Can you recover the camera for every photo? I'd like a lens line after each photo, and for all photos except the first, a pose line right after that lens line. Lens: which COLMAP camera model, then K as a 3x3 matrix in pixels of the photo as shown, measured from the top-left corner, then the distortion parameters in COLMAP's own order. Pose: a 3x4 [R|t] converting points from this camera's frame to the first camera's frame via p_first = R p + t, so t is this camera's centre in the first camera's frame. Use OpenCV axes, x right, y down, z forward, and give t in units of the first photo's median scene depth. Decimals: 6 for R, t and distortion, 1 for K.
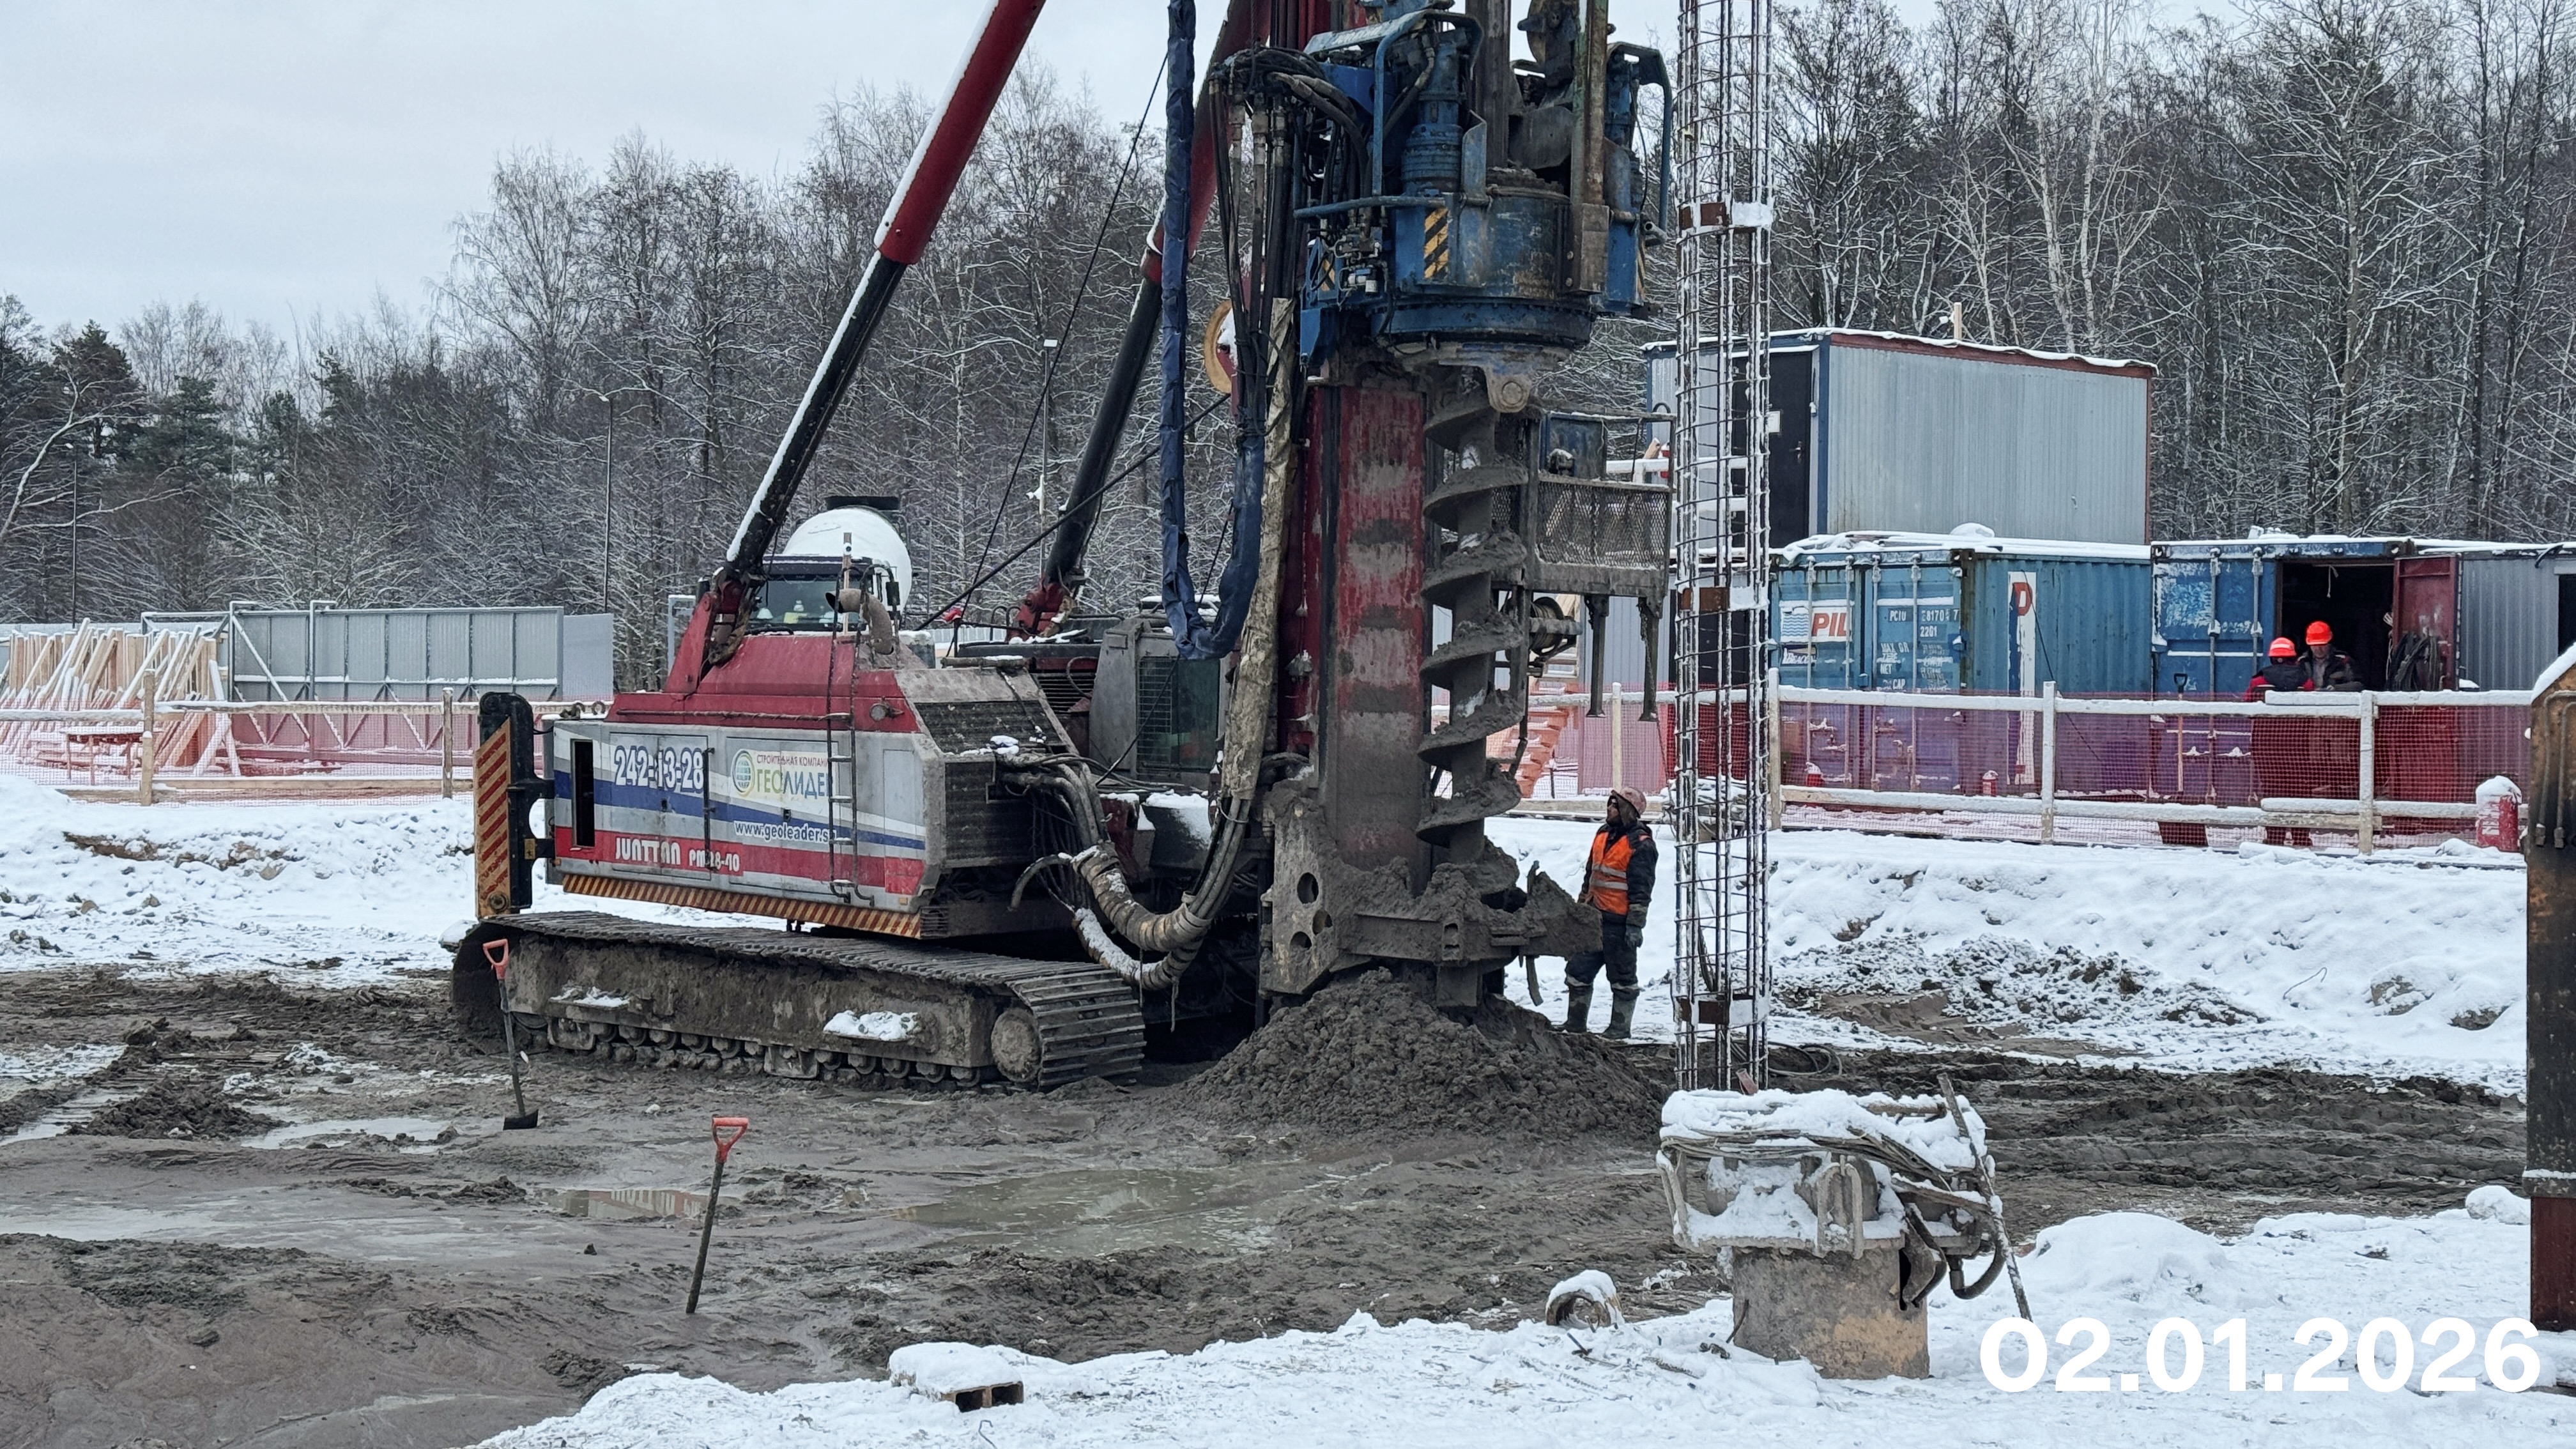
lens RADIAL K [[3512.9, 0, 1288.0], [0, 3512.9, 724.5], [0, 0, 1]] dist [0.088382, 0.024027]
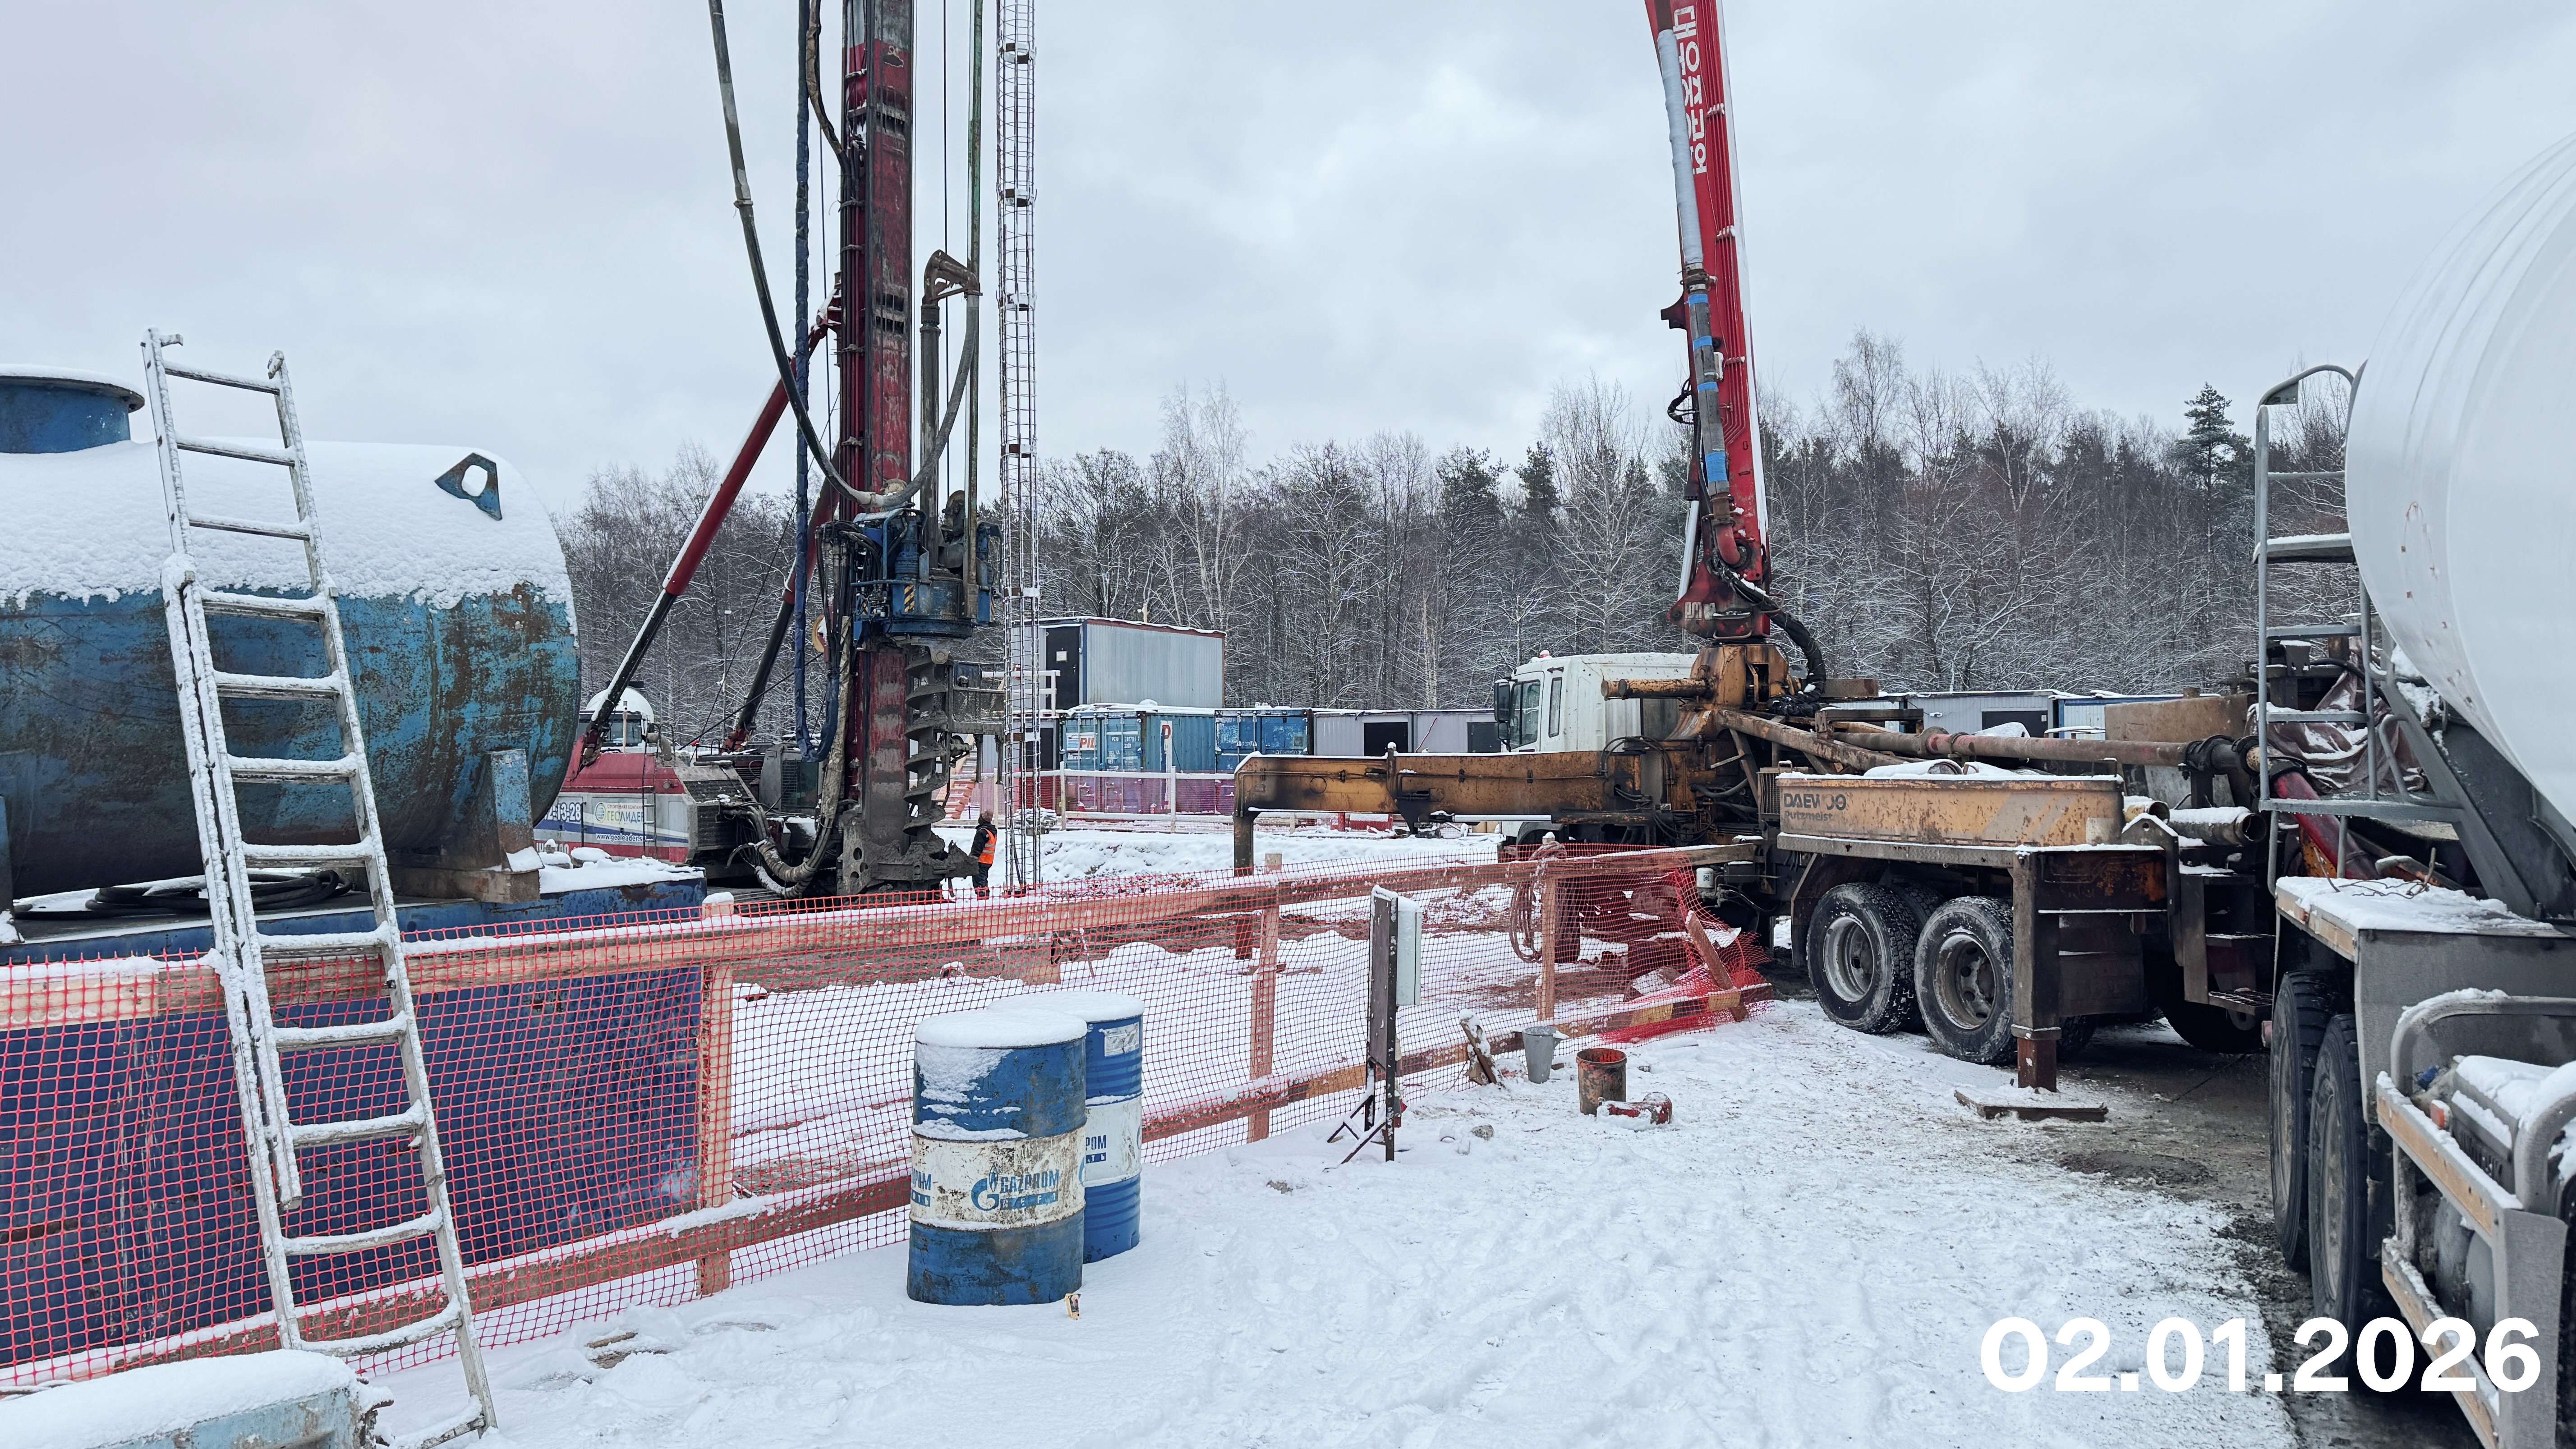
lens RADIAL K [[1749.3, 0, 1299.4], [0, 1749.3, 732.3], [0, 0, 1]] dist [0.165090, -0.314435]
pose [[0.968096, -0.004617, 0.250537, -0.003699], [0.012380, 0.999491, -0.029418, 0.001378], [-0.250274, 0.031581, 0.967660, -0.236036]]
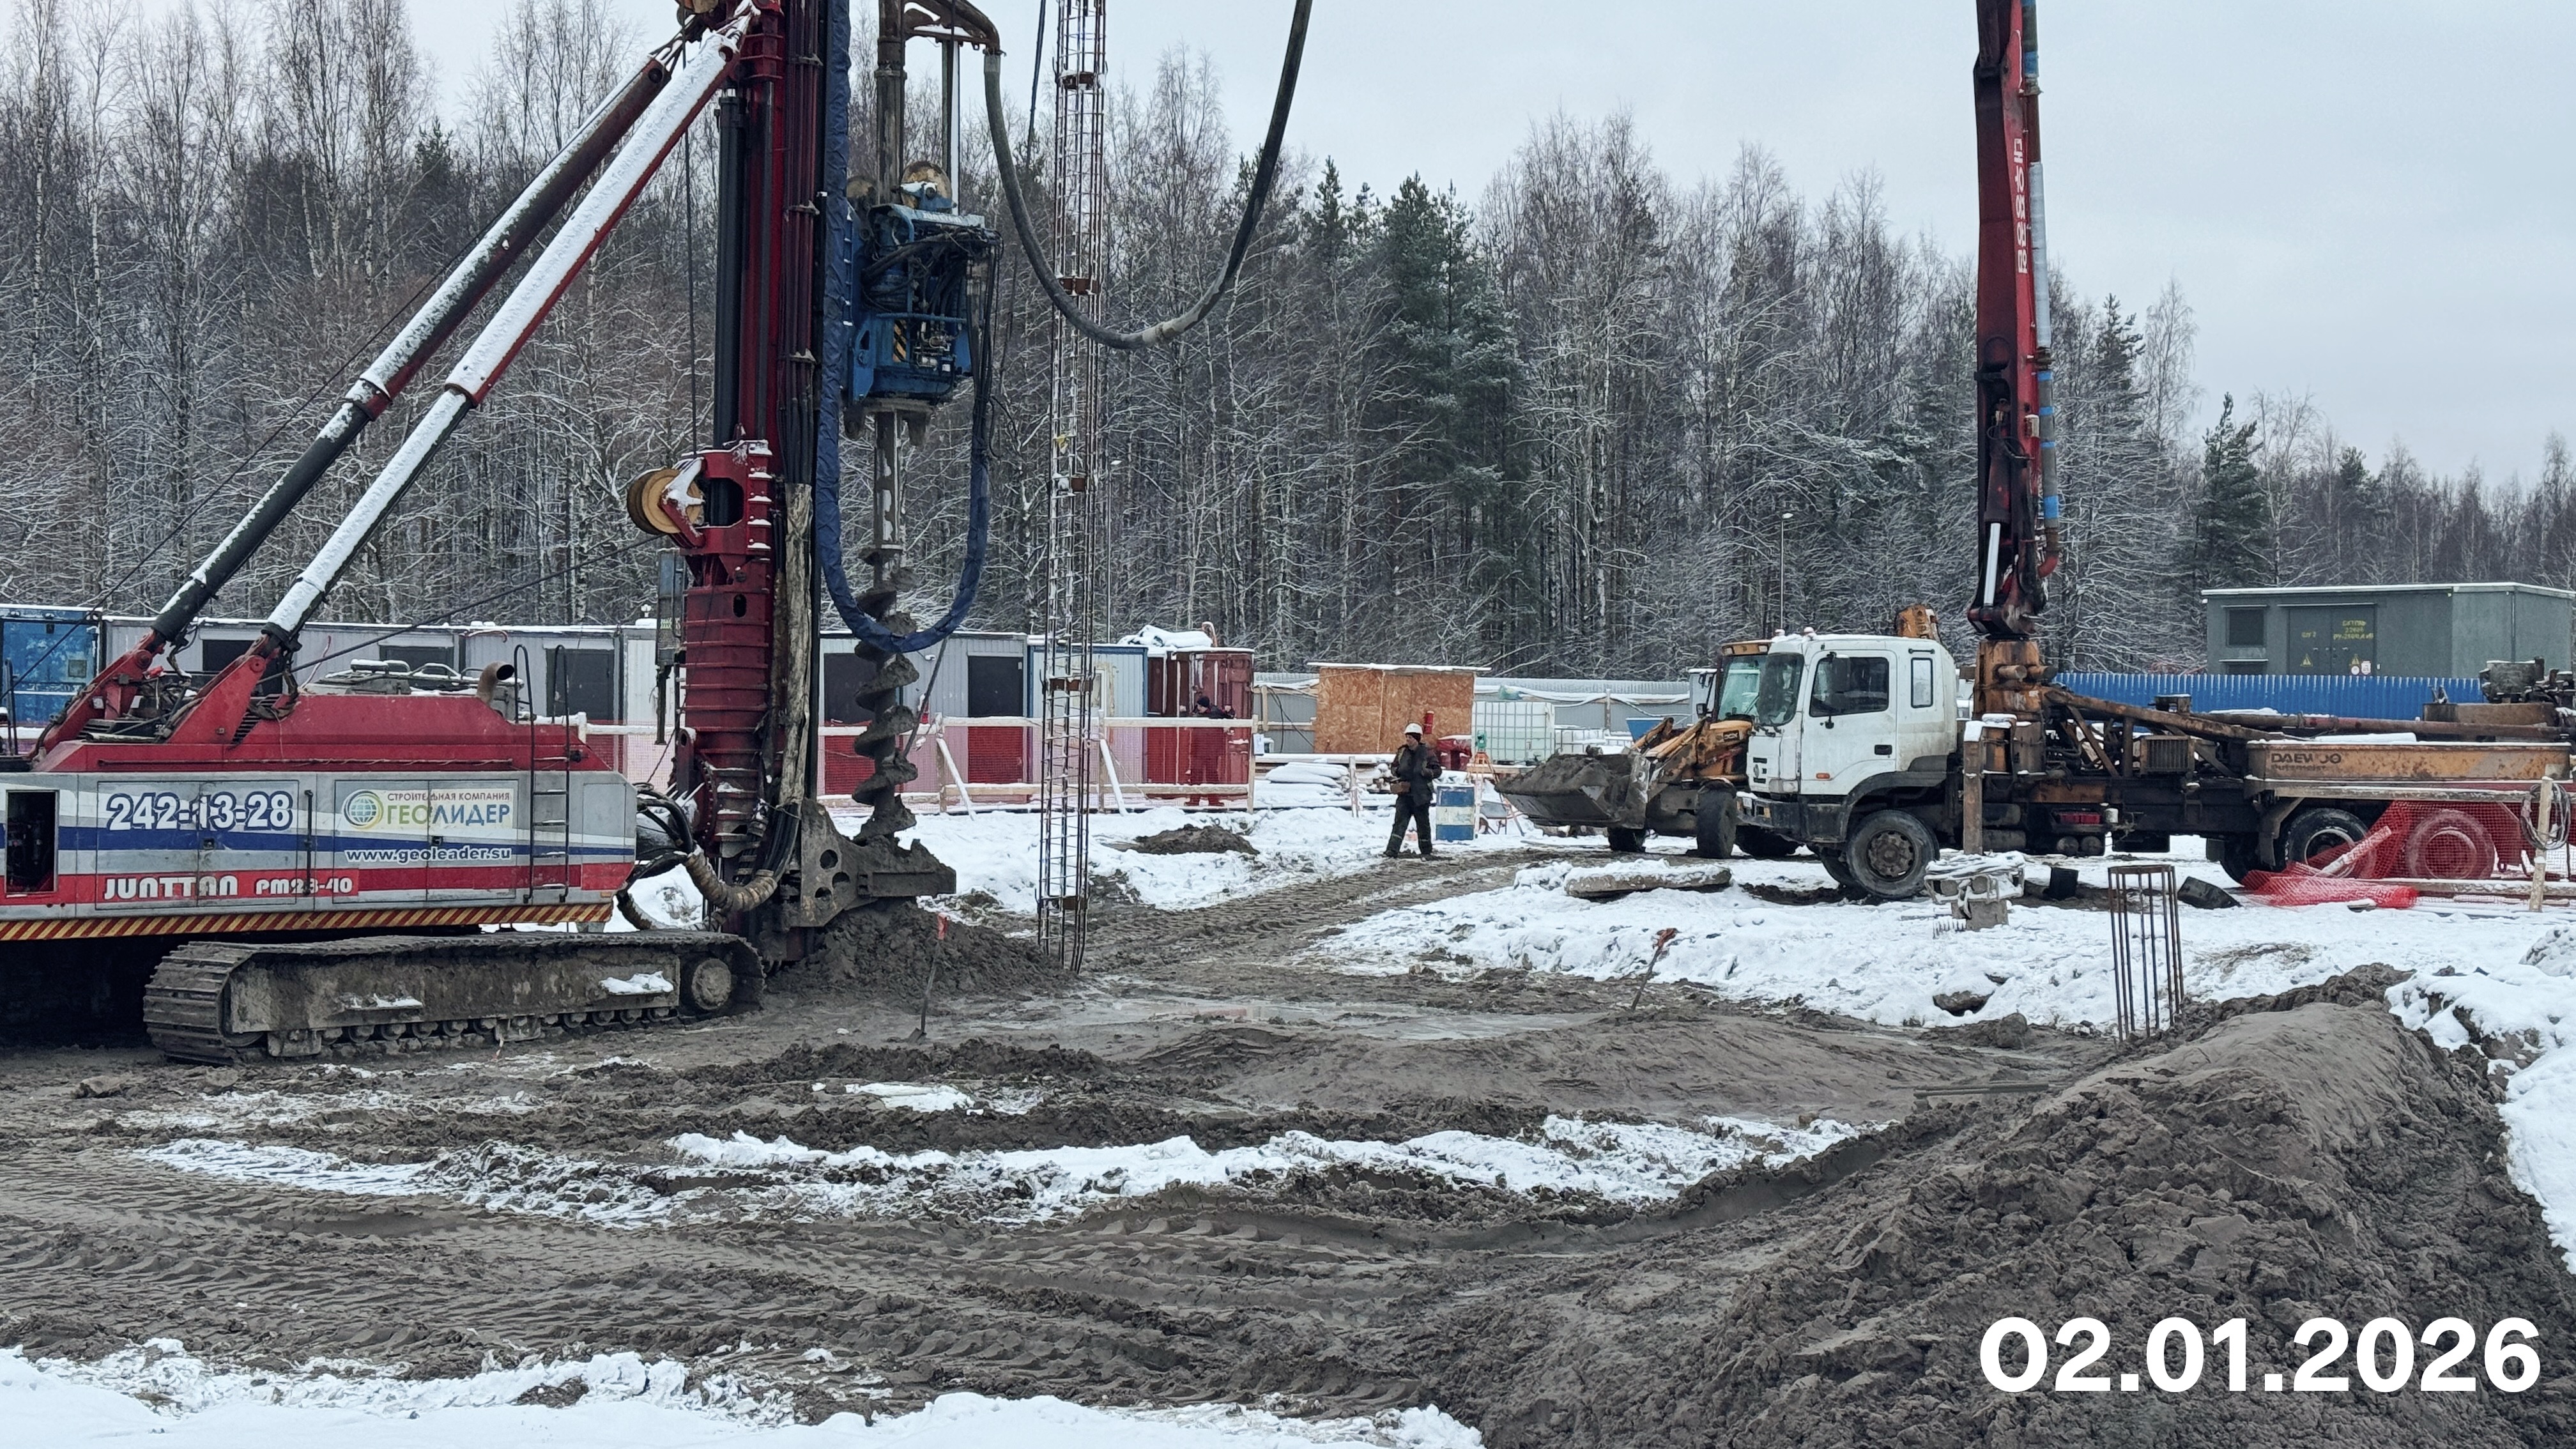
lens RADIAL K [[3512.9, 0, 1288.0], [0, 3512.9, 724.5], [0, 0, 1]] dist [0.088382, 0.024027]
pose [[-0.038006, -0.012361, 0.999201, -1.331459], [0.003882, 0.999914, 0.012518, -0.028177], [-0.999270, 0.004354, -0.037955, 0.710598]]
